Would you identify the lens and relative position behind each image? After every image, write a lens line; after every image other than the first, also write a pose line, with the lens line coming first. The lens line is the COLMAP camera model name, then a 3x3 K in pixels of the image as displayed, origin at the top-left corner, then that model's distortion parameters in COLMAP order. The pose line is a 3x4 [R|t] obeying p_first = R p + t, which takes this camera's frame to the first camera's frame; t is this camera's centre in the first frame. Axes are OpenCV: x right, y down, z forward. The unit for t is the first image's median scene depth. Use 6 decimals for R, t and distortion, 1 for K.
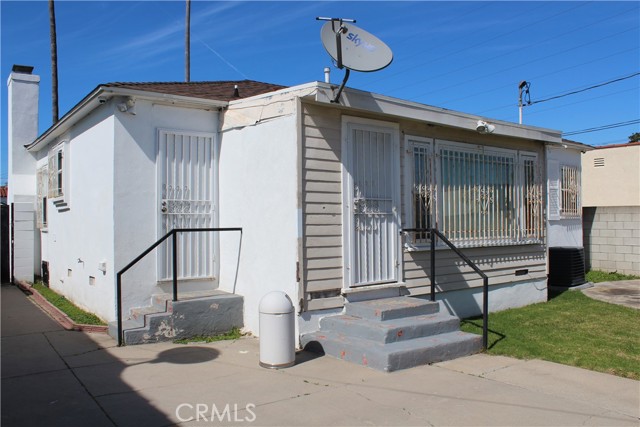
lens RADIAL K [[530.8, 0, 320.7], [0, 530.8, 215.0], [0, 0, 1]] dist [-0.177128, 0.155672]
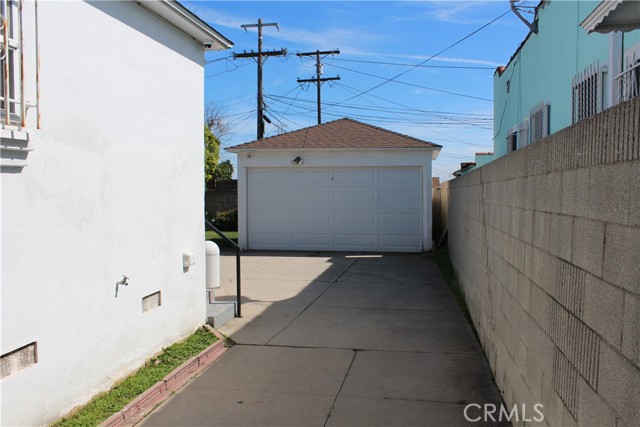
lens RADIAL K [[530.8, 0, 320.7], [0, 530.8, 215.0], [0, 0, 1]] dist [-0.177128, 0.155672]
pose [[-0.669970, -0.027648, 0.741873, -1.059307], [0.001501, 0.999254, 0.038595, 0.007775], [-0.742386, 0.026972, -0.669429, 1.311856]]
